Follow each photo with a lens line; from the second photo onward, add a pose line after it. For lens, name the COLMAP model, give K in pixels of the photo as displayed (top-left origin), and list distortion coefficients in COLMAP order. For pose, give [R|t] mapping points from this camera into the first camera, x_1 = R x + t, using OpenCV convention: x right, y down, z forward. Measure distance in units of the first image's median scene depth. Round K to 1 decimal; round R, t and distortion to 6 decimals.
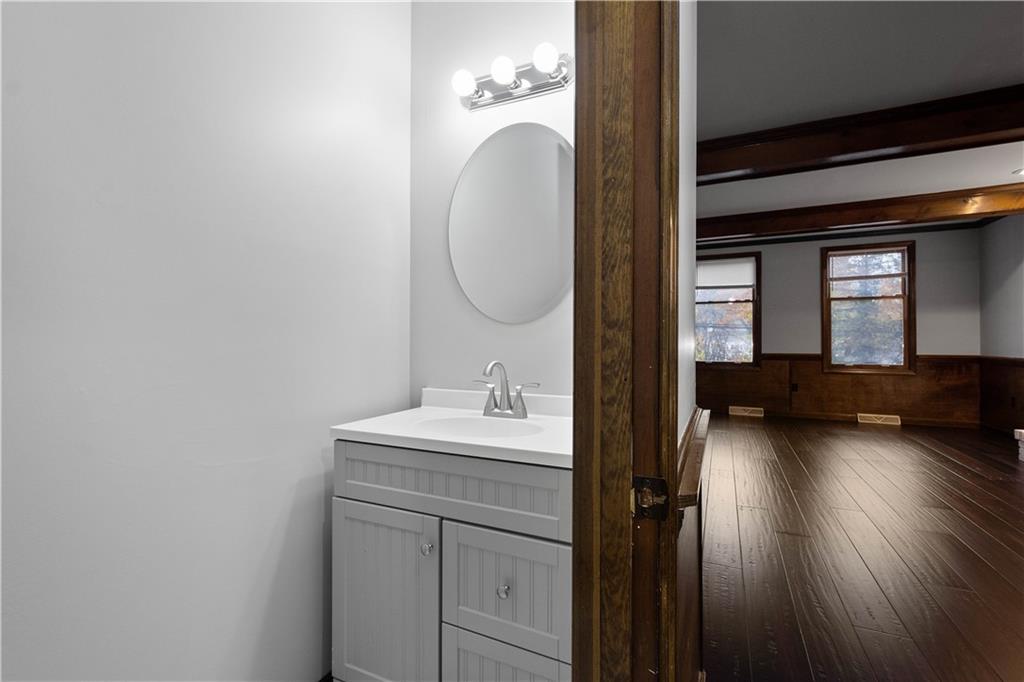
lens RADIAL K [[453.9, 0, 512.5], [0, 453.9, 345.6], [0, 0, 1]] dist [0.006044, -0.000522]
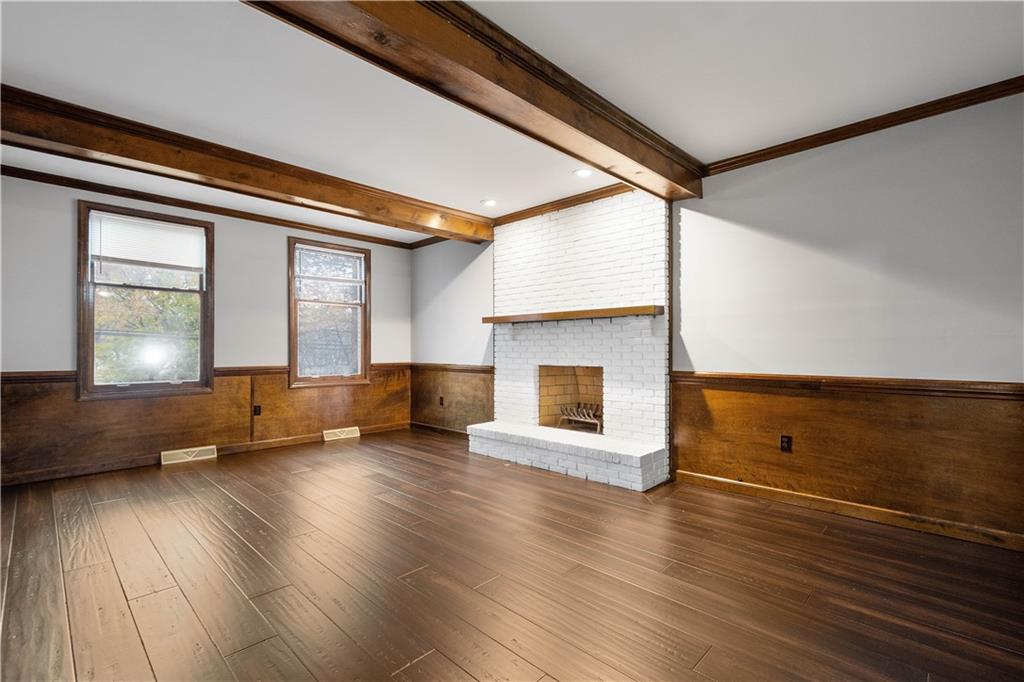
lens RADIAL K [[453.9, 0, 512.5], [0, 453.9, 345.6], [0, 0, 1]] dist [0.006044, -0.000522]
pose [[0.322099, 0.007384, 0.946677, 0.033430], [0.012411, 0.999851, -0.012022, -0.003244], [-0.946625, 0.015622, 0.321959, 0.370379]]
